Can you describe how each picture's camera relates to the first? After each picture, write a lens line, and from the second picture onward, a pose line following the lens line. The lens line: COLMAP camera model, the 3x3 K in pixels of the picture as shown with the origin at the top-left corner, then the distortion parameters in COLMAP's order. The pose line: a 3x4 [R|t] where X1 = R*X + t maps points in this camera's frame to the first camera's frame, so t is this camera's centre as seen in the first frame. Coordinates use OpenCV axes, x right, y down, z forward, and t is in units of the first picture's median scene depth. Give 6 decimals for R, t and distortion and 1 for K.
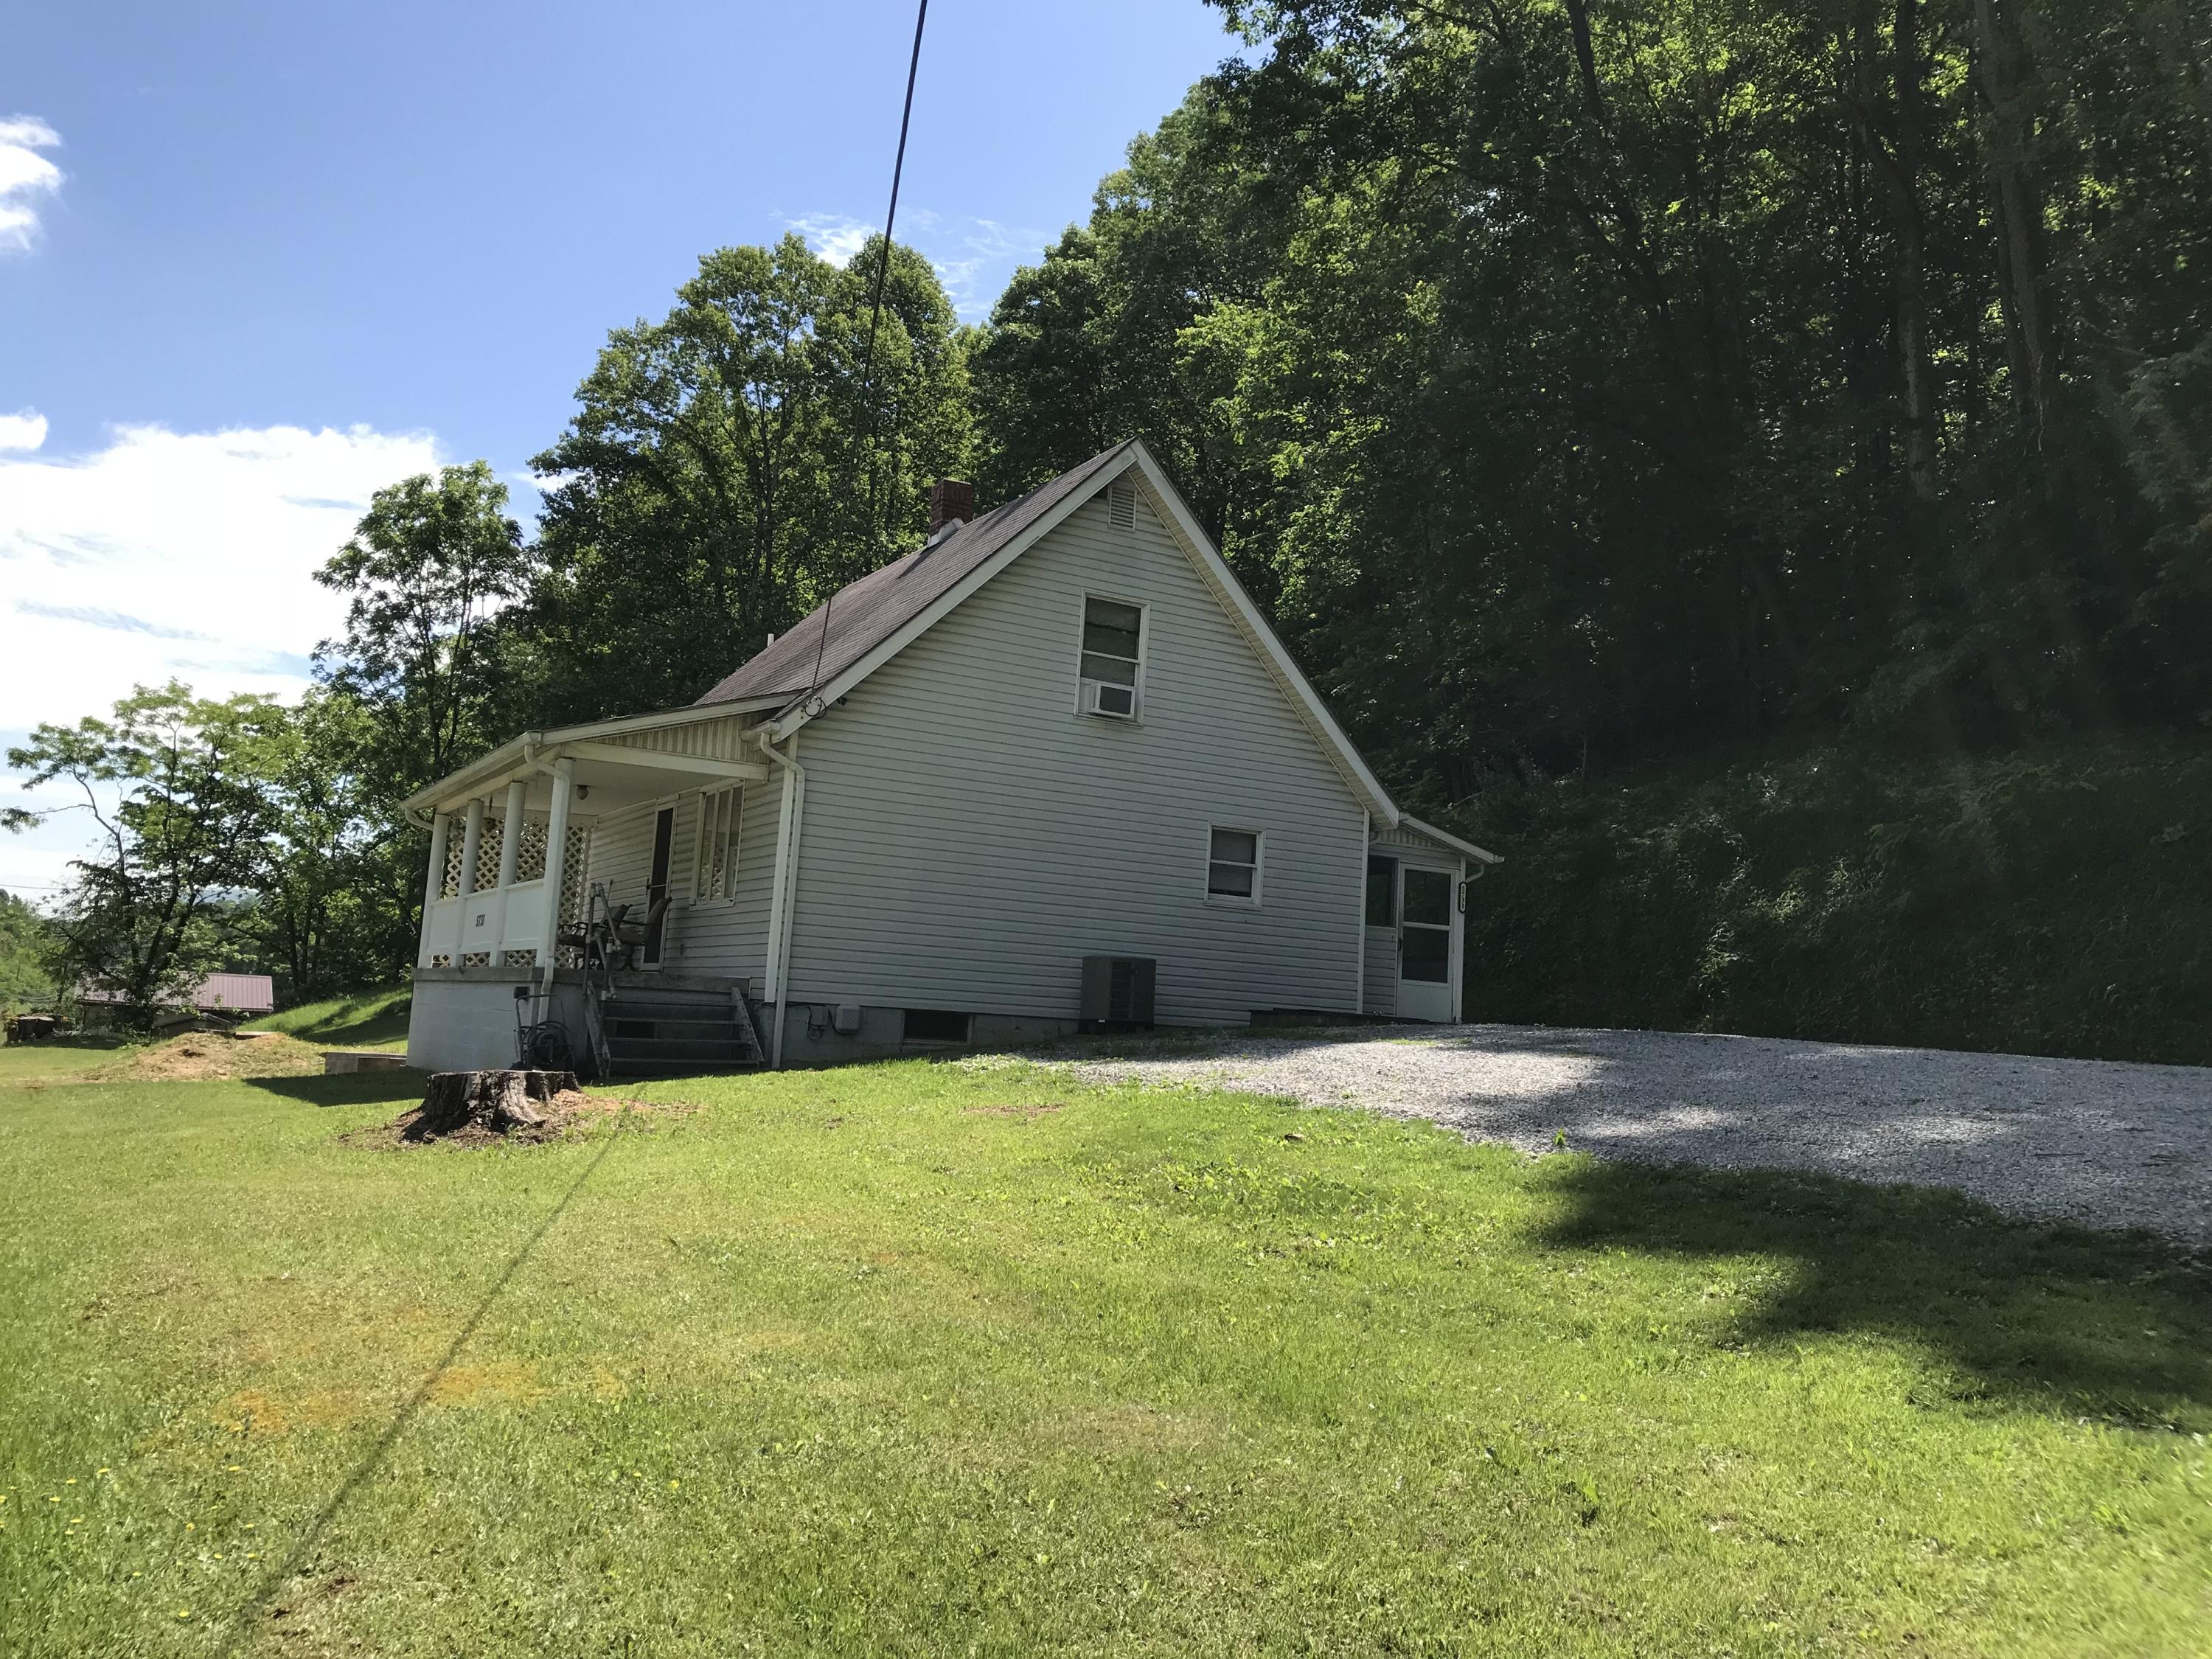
lens RADIAL K [[1783.7, 0, 1106.0], [0, 1783.7, 829.5], [0, 0, 1]] dist [0.184206, -0.574219]
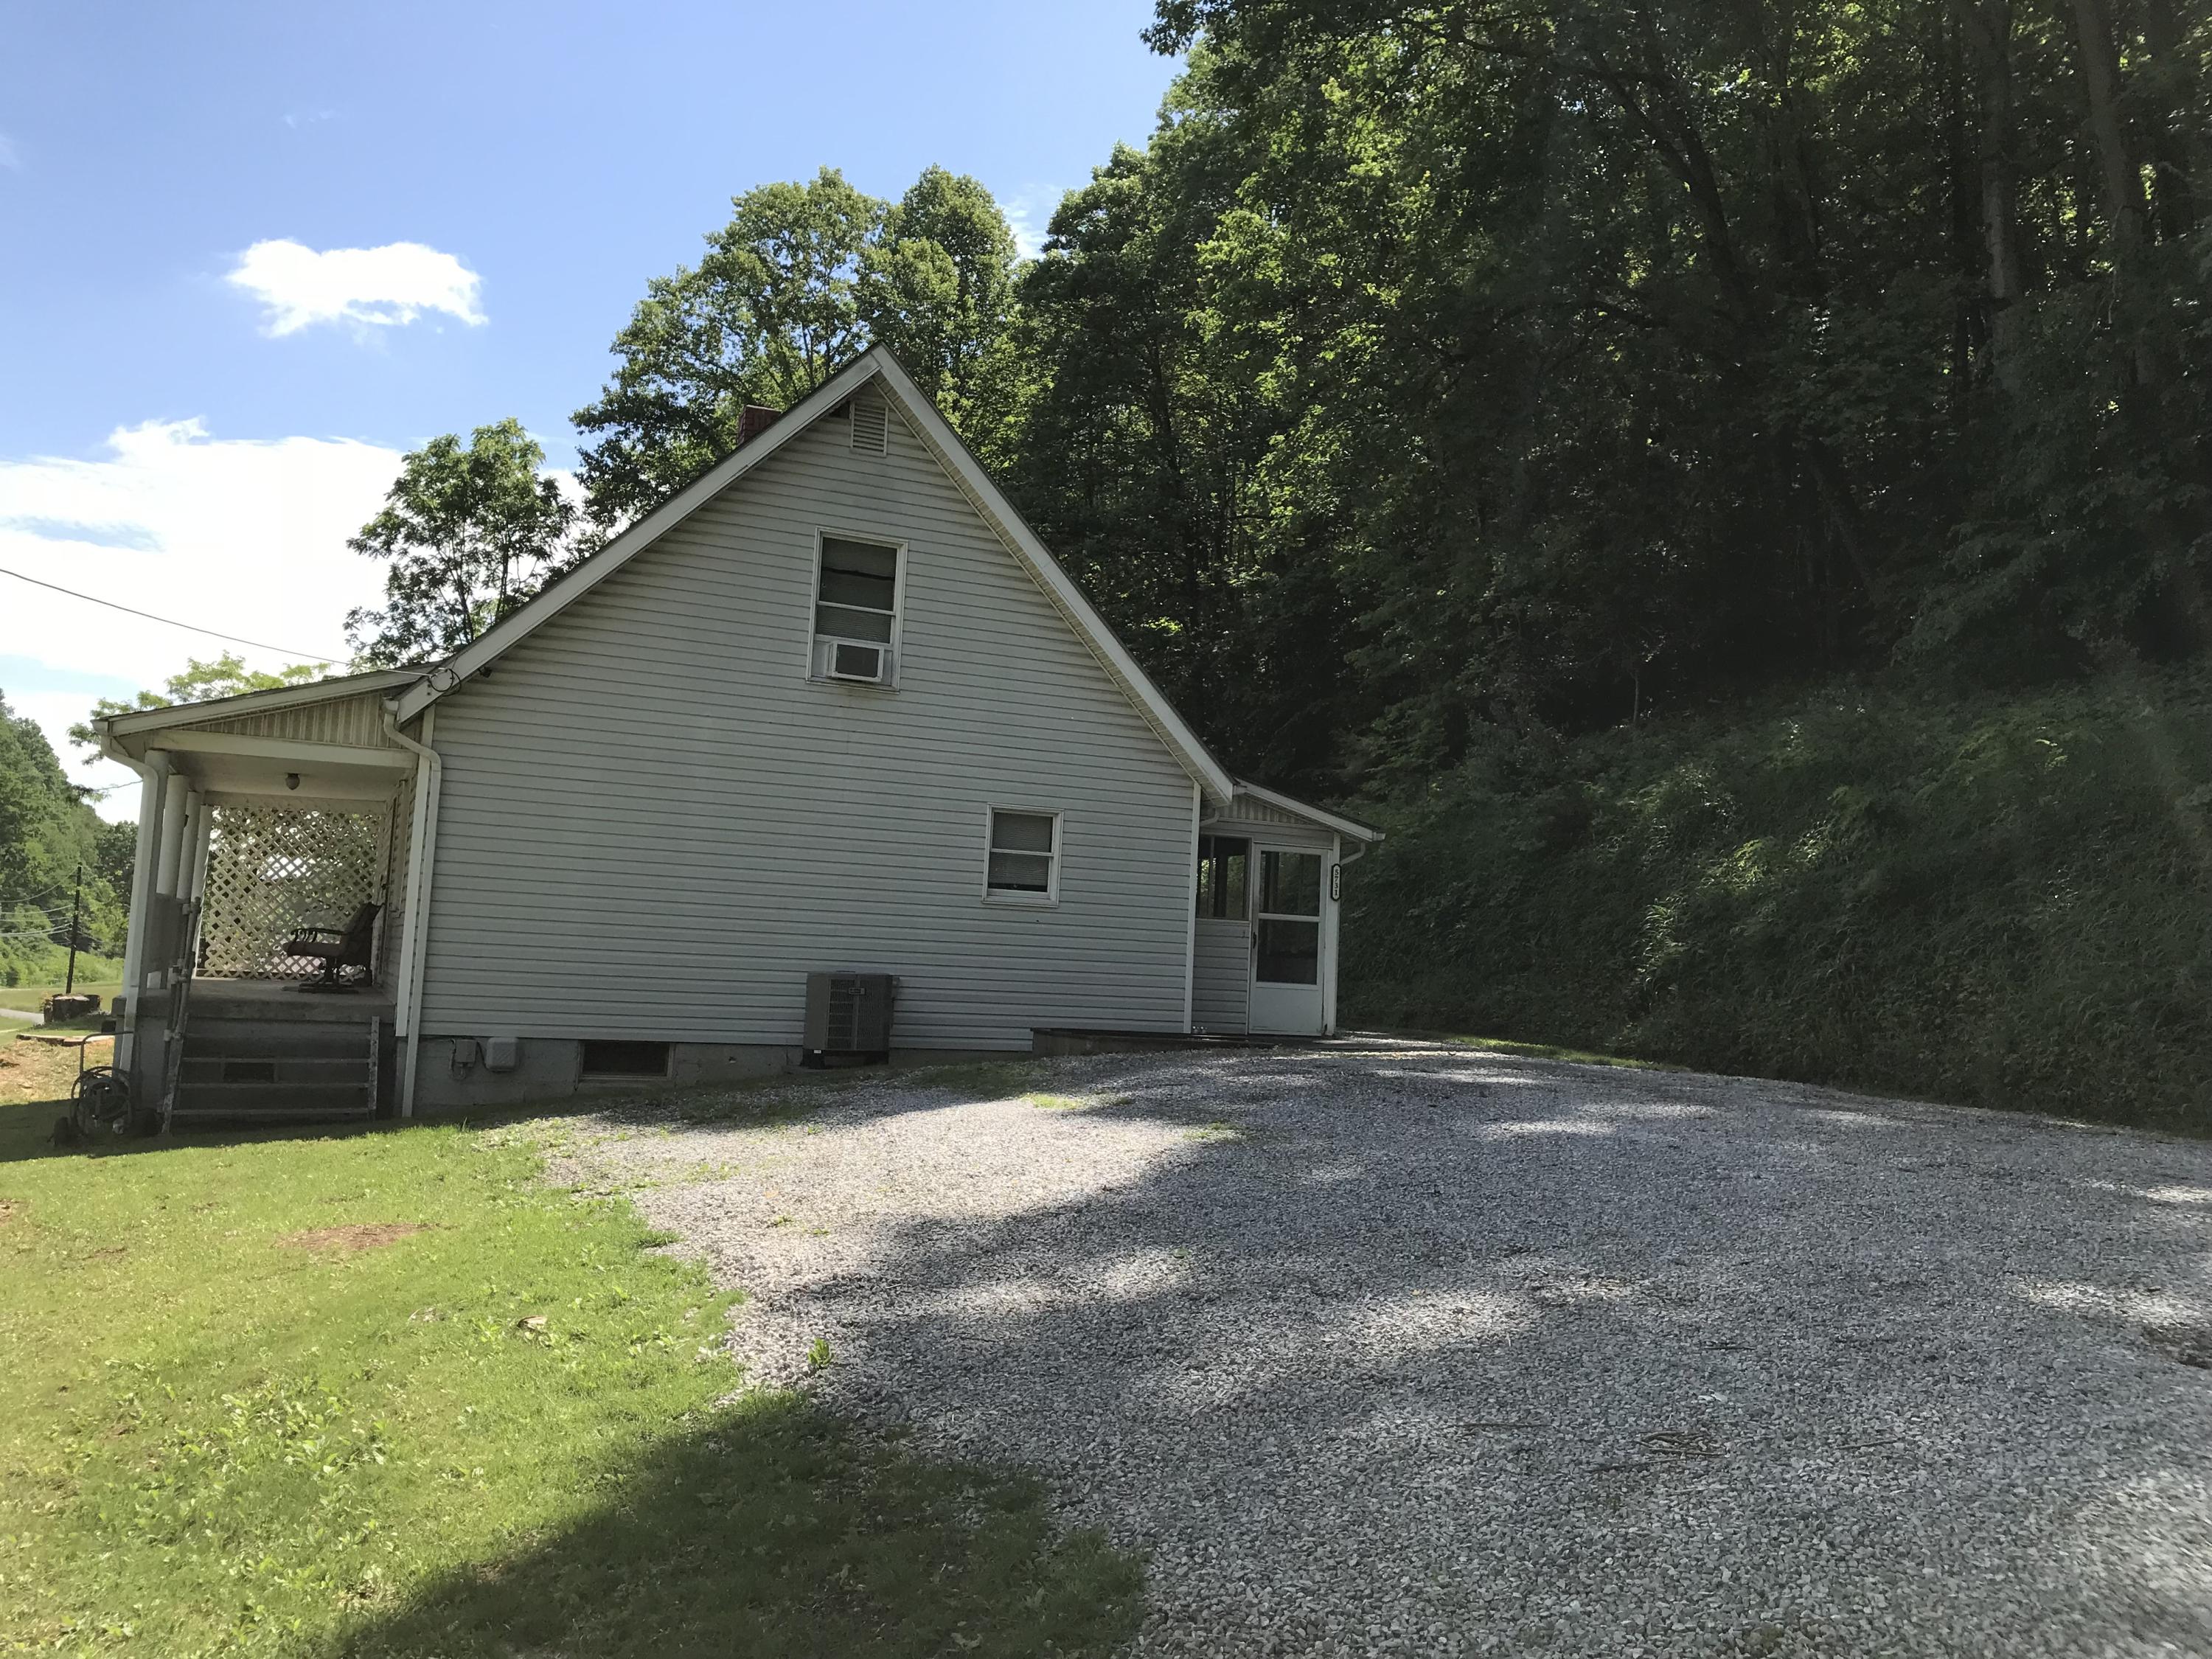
lens RADIAL K [[1783.7, 0, 1106.0], [0, 1783.7, 829.5], [0, 0, 1]] dist [0.184206, -0.574219]
pose [[0.995042, -0.017196, -0.097956, 0.178058], [0.020127, 0.999376, 0.029015, -0.013982], [0.097396, -0.030843, 0.994768, 0.157507]]
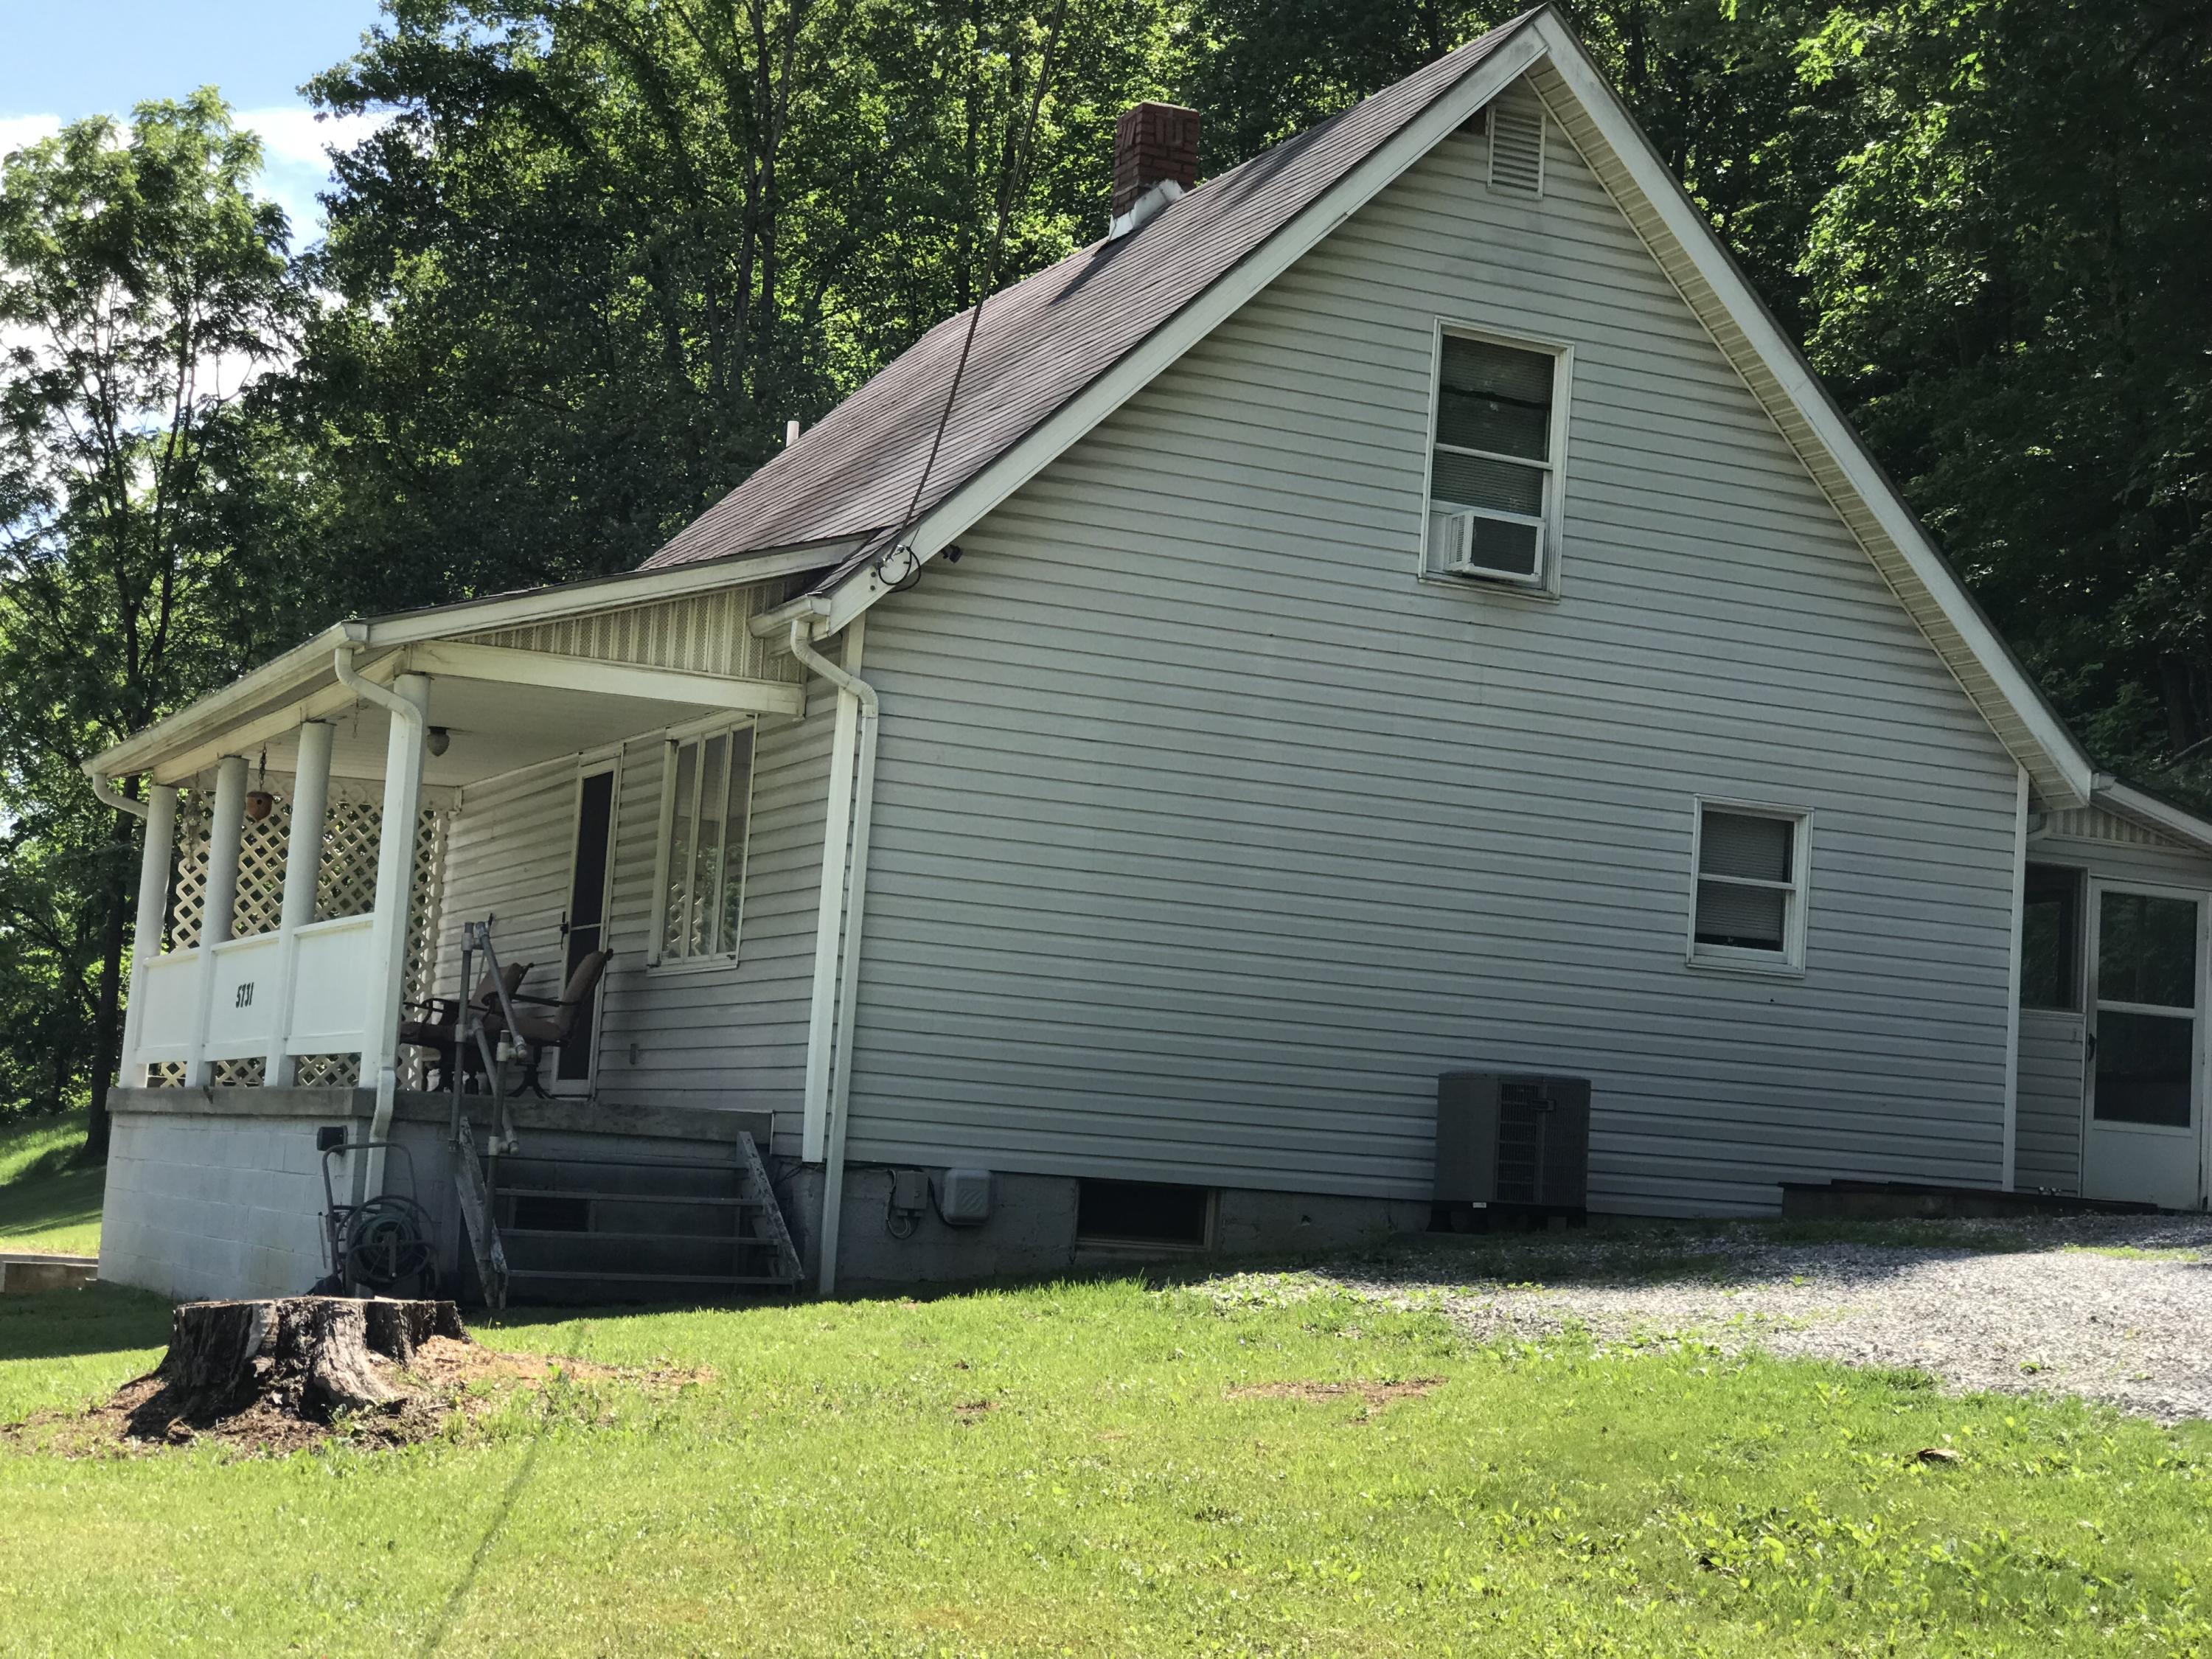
lens RADIAL K [[3597.4, 0, 1134.9], [0, 3597.4, 863.5], [0, 0, 1]] dist [0.033531, 0.285475]
pose [[0.996749, -0.002044, -0.080540, -0.014115], [0.003262, 0.999882, 0.014988, -0.000827], [0.080500, -0.015202, 0.996639, 0.011594]]
